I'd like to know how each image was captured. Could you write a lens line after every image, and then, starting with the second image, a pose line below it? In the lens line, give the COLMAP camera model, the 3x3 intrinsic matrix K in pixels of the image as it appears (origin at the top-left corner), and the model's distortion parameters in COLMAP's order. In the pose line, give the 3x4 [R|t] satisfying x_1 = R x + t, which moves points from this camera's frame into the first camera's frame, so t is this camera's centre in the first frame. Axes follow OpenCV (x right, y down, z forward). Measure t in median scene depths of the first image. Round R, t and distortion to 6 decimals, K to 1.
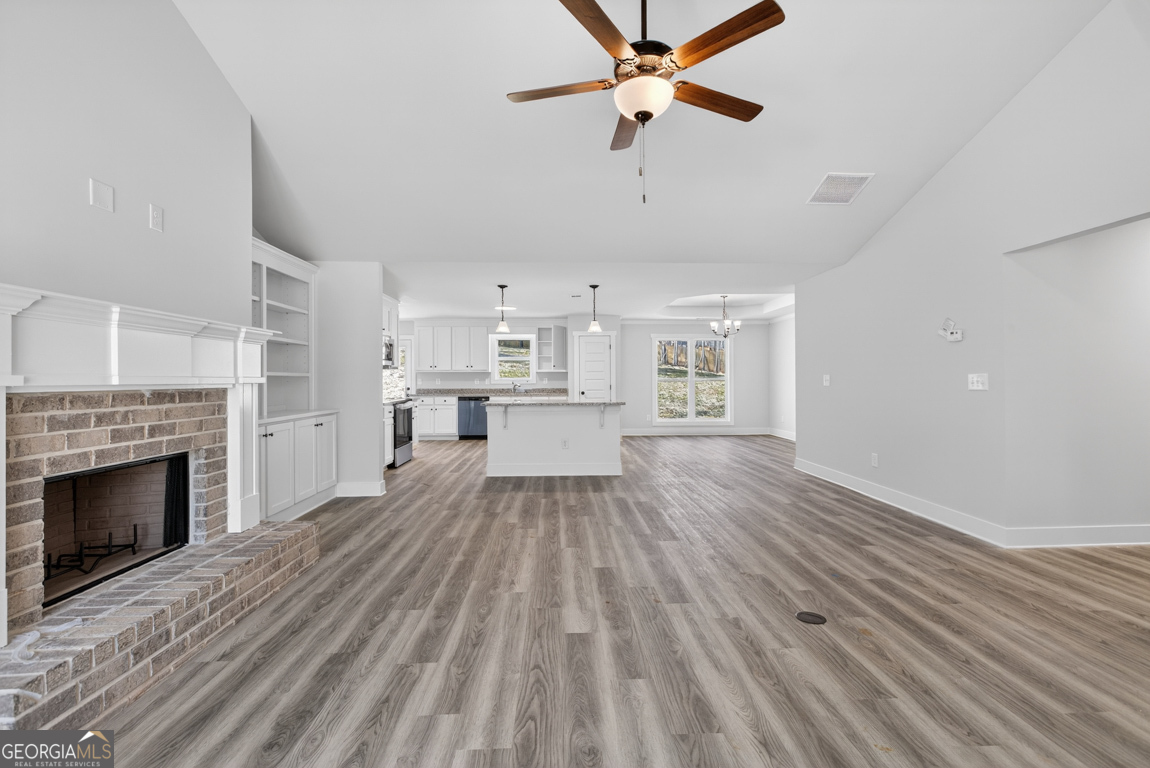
lens RADIAL K [[516.5, 0, 572.0], [0, 516.5, 374.7], [0, 0, 1]] dist [-0.008456, 0.003776]
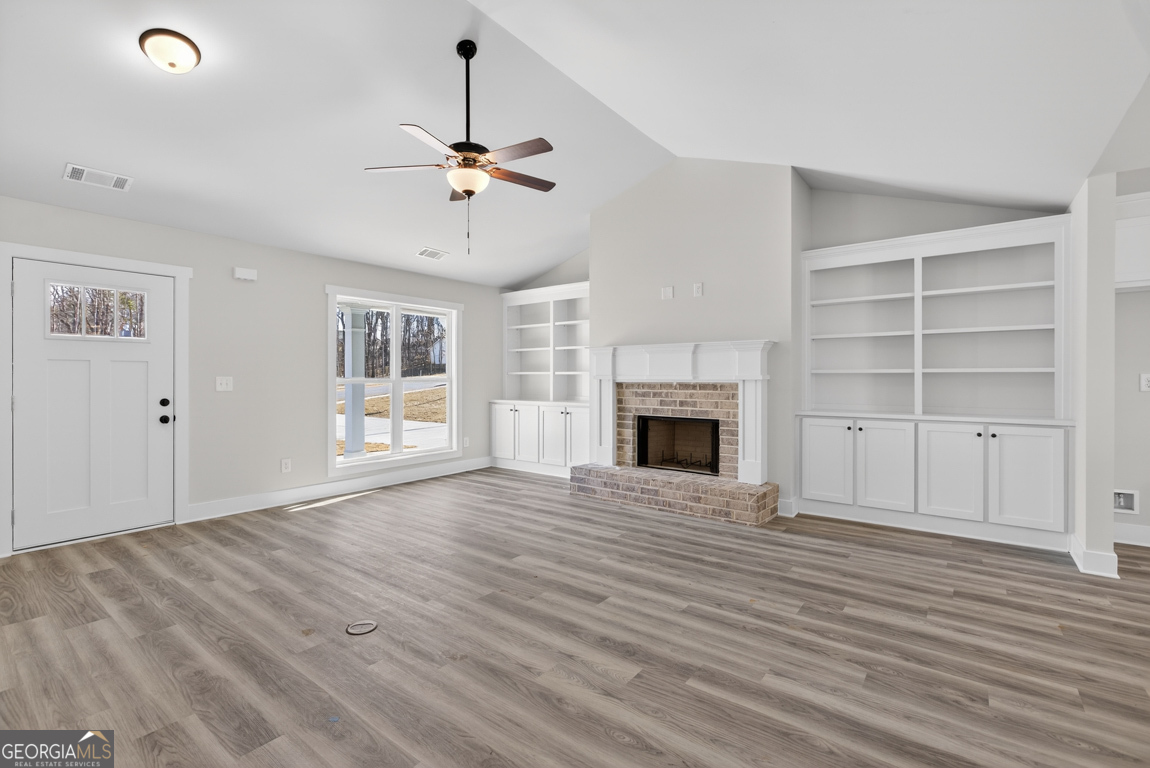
lens RADIAL K [[516.5, 0, 572.0], [0, 516.5, 374.7], [0, 0, 1]] dist [-0.008456, 0.003776]
pose [[-0.634883, 0.001941, -0.772606, 0.882239], [0.011540, 0.999909, -0.006971, 0.008234], [0.772523, -0.013342, -0.634847, 1.768908]]
